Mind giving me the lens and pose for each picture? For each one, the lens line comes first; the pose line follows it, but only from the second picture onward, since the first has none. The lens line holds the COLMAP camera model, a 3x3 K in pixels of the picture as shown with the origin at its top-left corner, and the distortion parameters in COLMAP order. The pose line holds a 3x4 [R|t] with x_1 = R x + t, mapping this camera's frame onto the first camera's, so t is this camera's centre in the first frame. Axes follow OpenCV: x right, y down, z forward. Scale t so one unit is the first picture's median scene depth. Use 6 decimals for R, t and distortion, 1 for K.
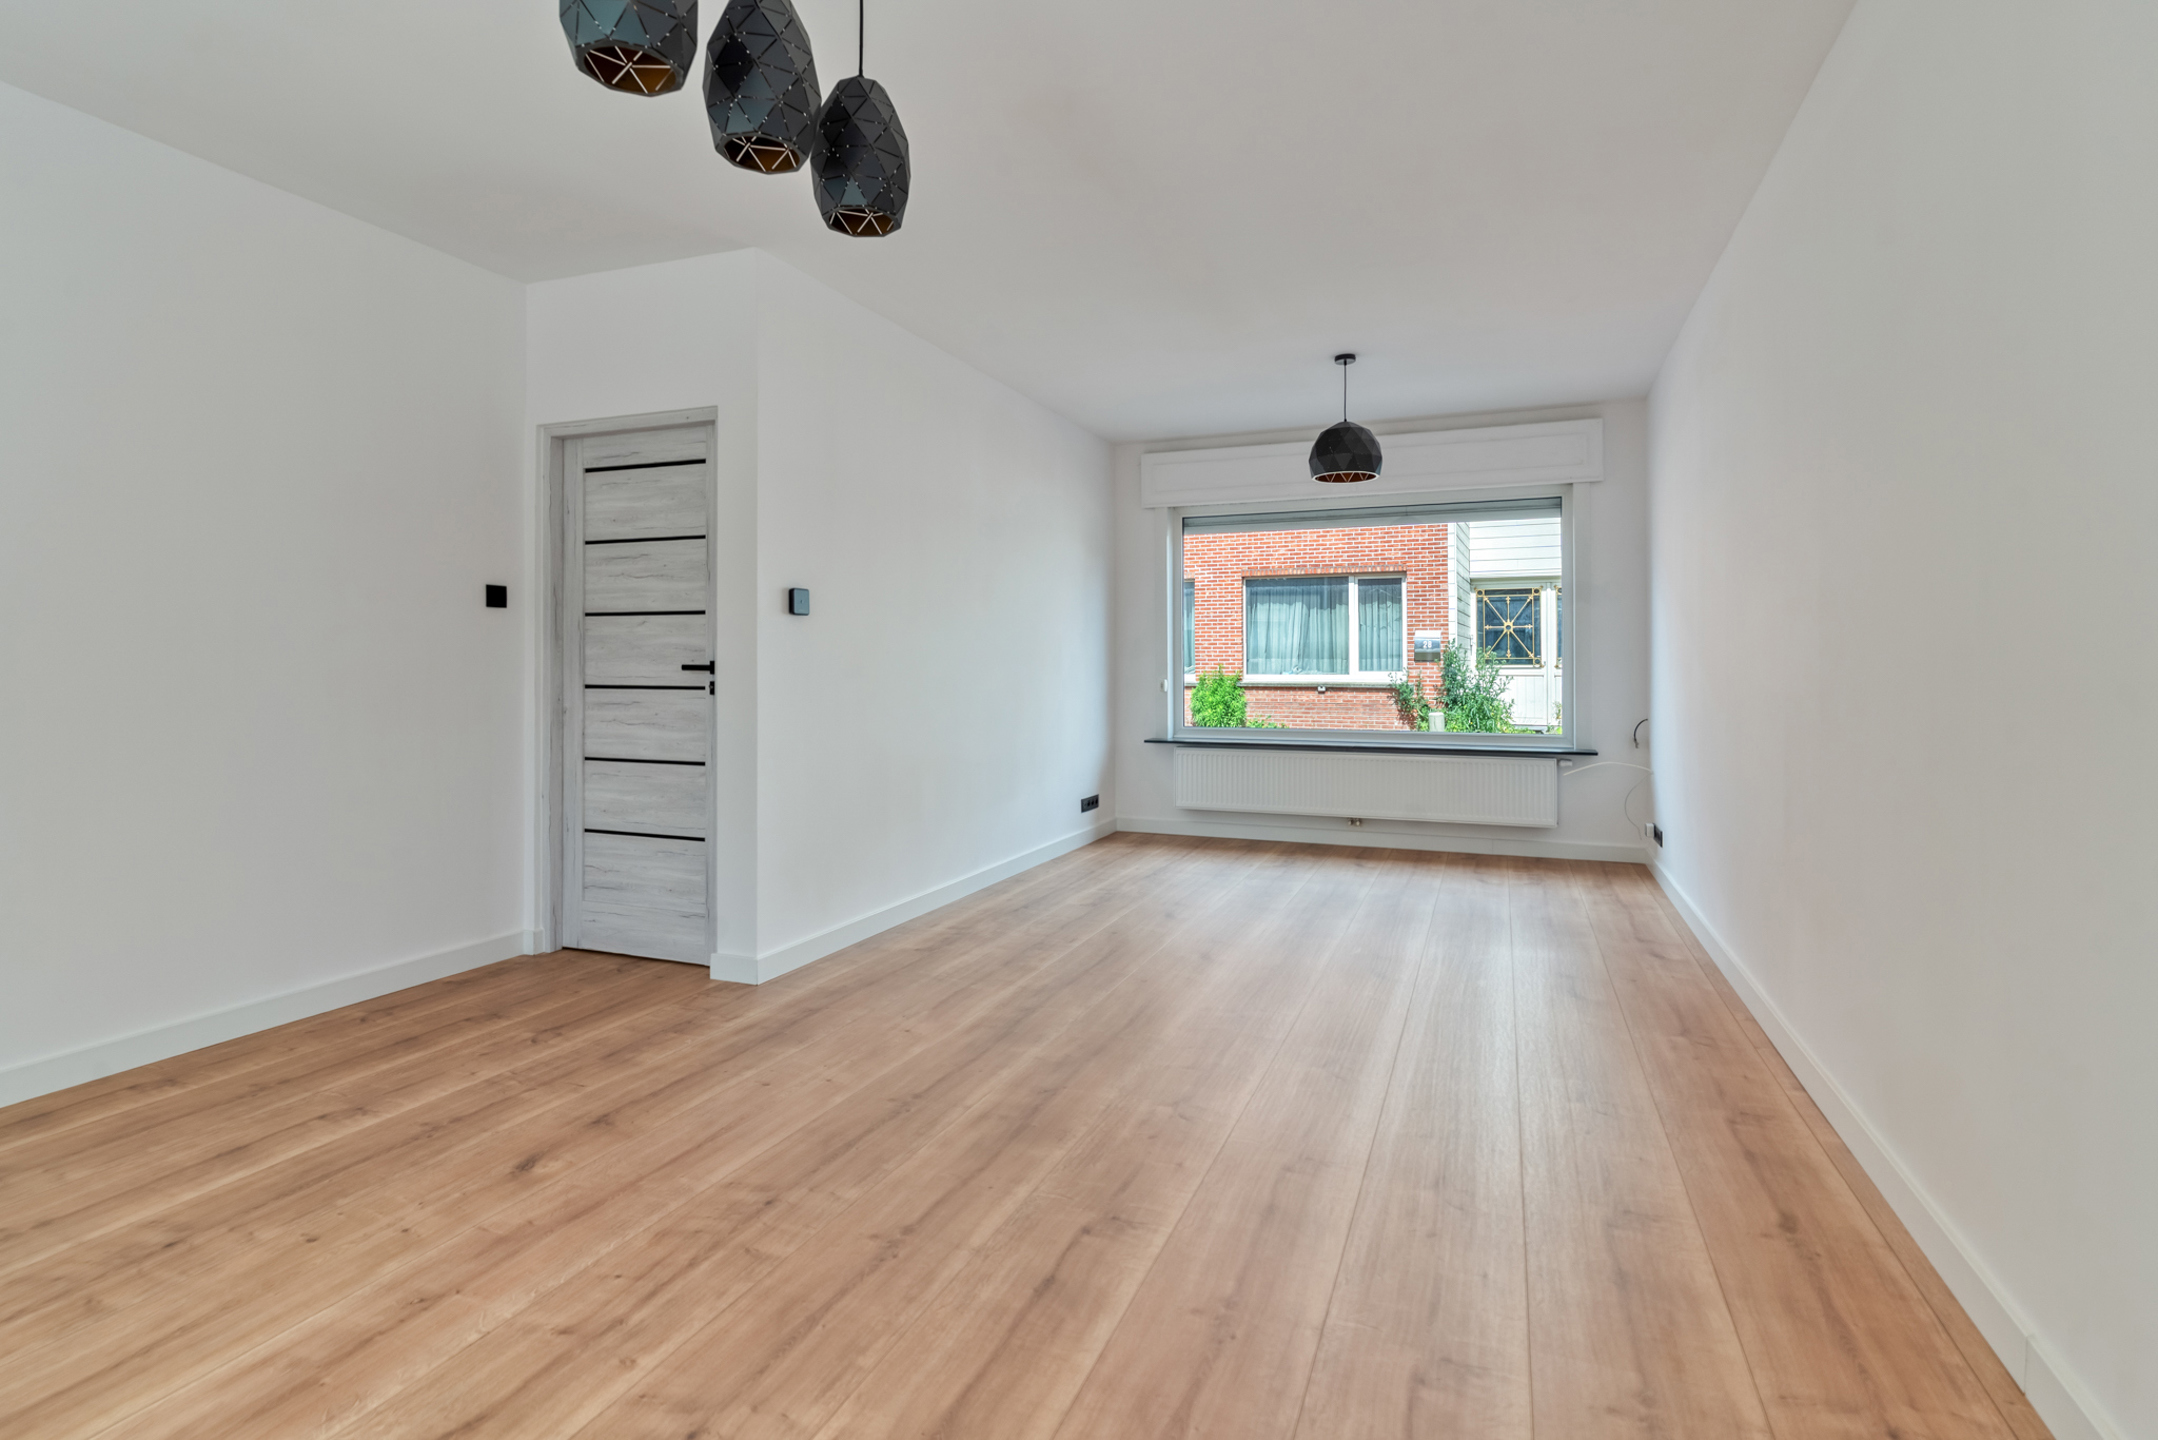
lens RADIAL K [[1060.6, 0, 1072.6], [0, 1060.6, 657.5], [0, 0, 1]] dist [0.000468, 0.000464]
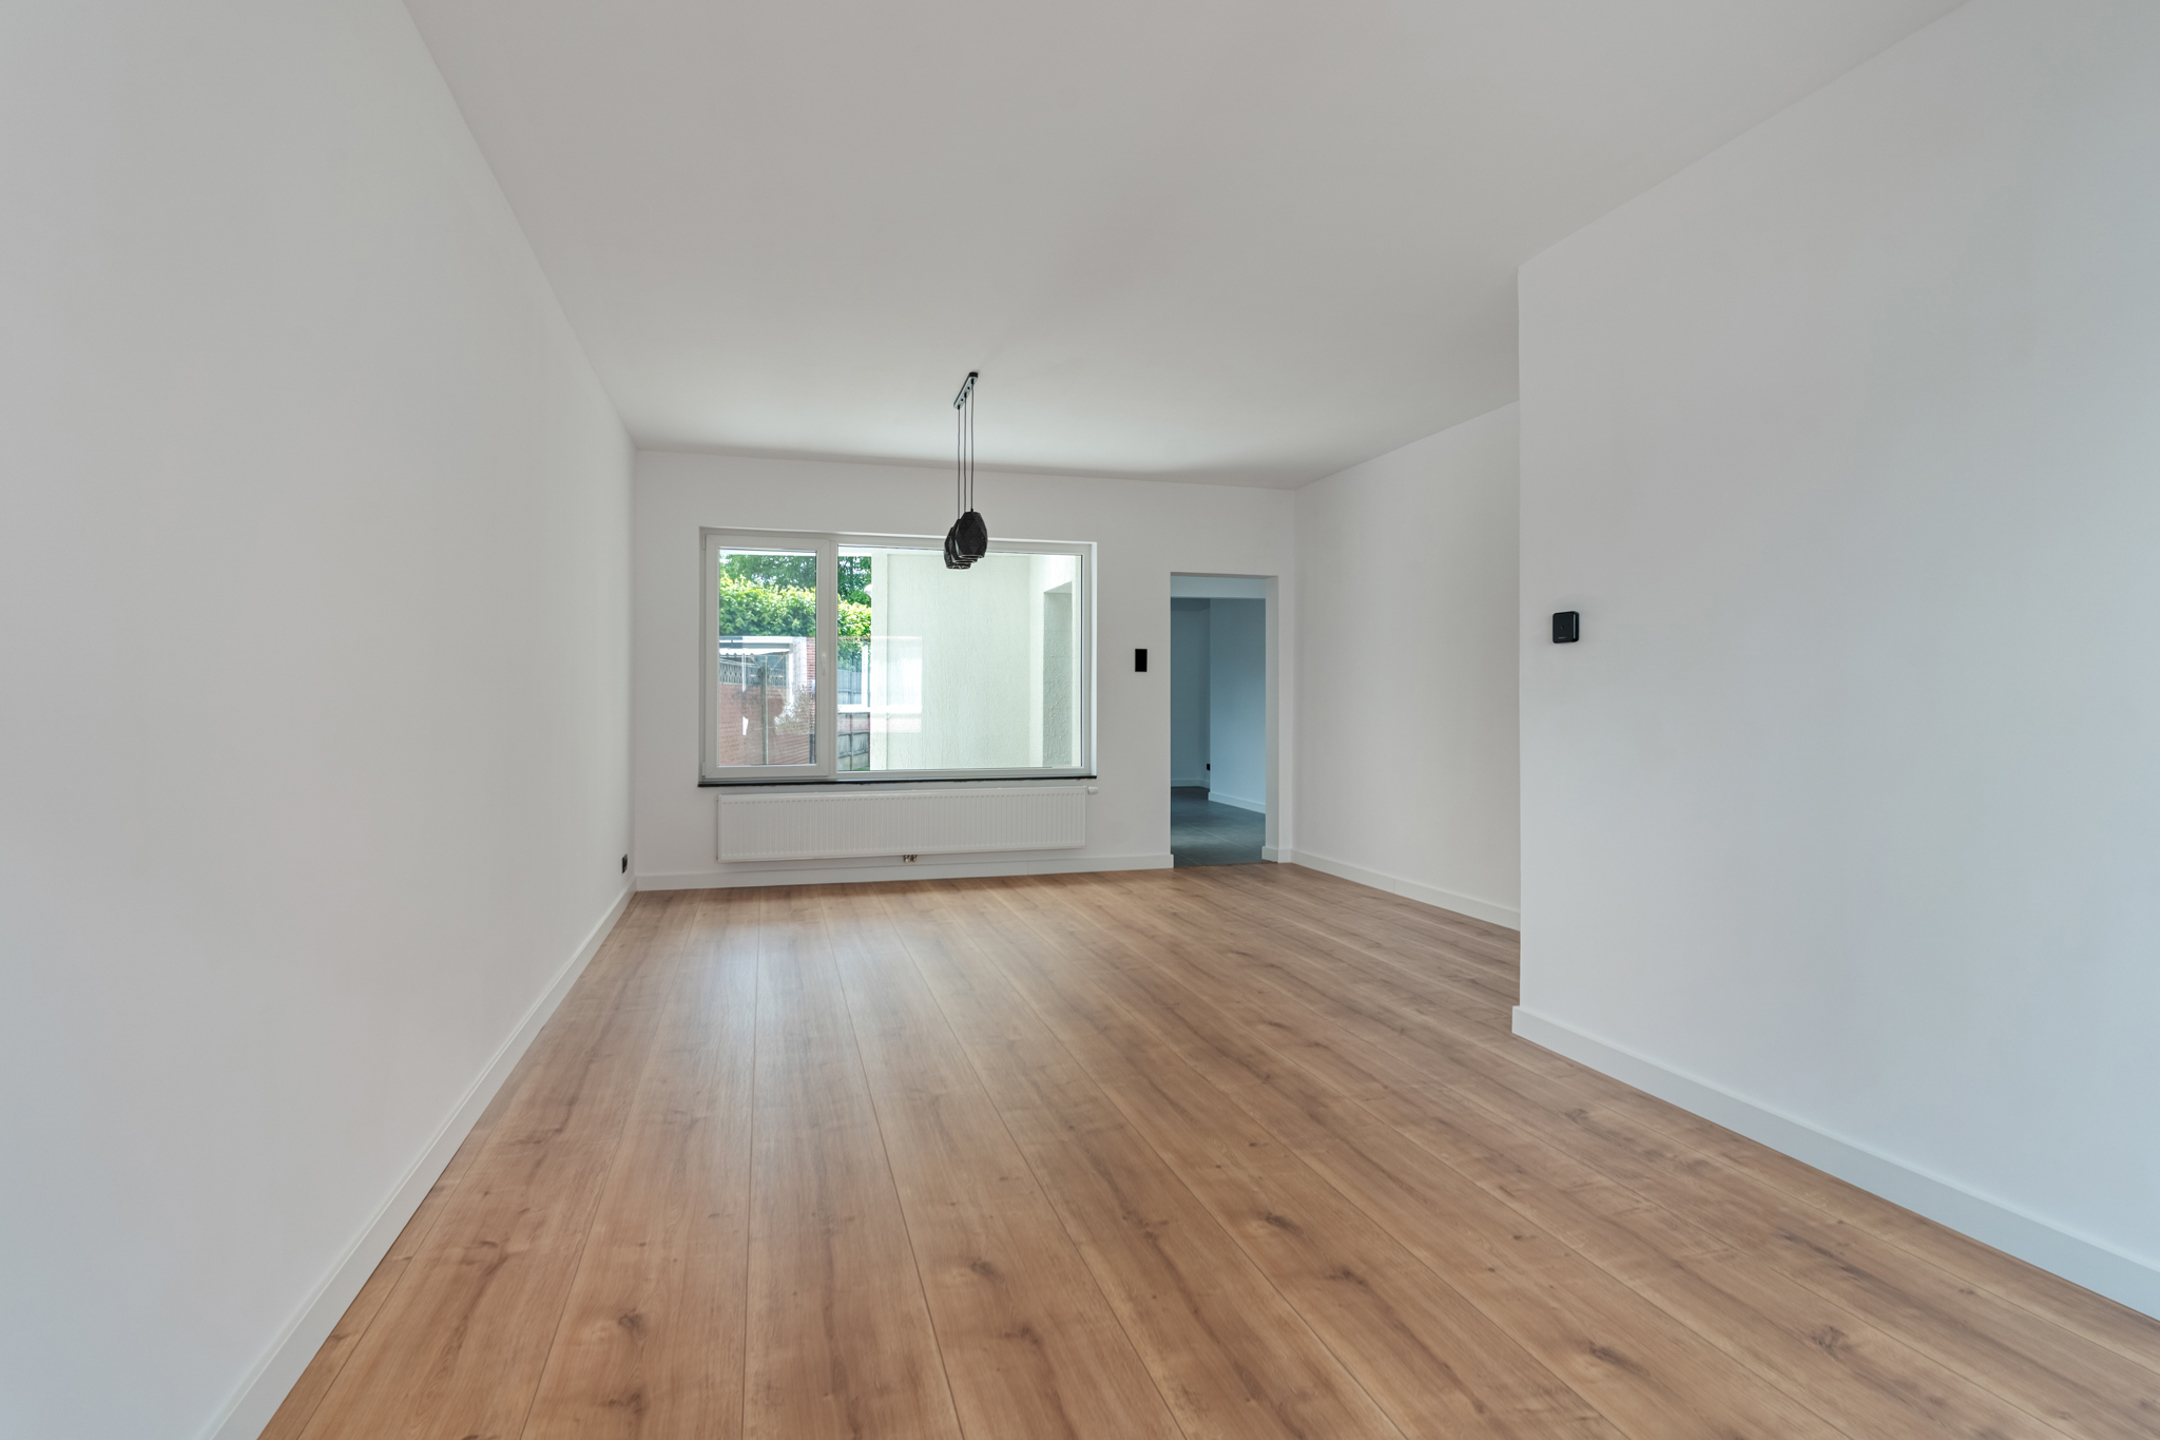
lens RADIAL K [[1061.6, 0, 1073.6], [0, 1061.6, 657.4], [0, 0, 1]] dist [0.000468, 0.000464]
pose [[-0.787620, -0.022240, -0.615760, 0.859482], [0.003994, 0.999143, -0.041195, 0.008885], [0.616148, -0.034905, -0.786856, 2.118702]]
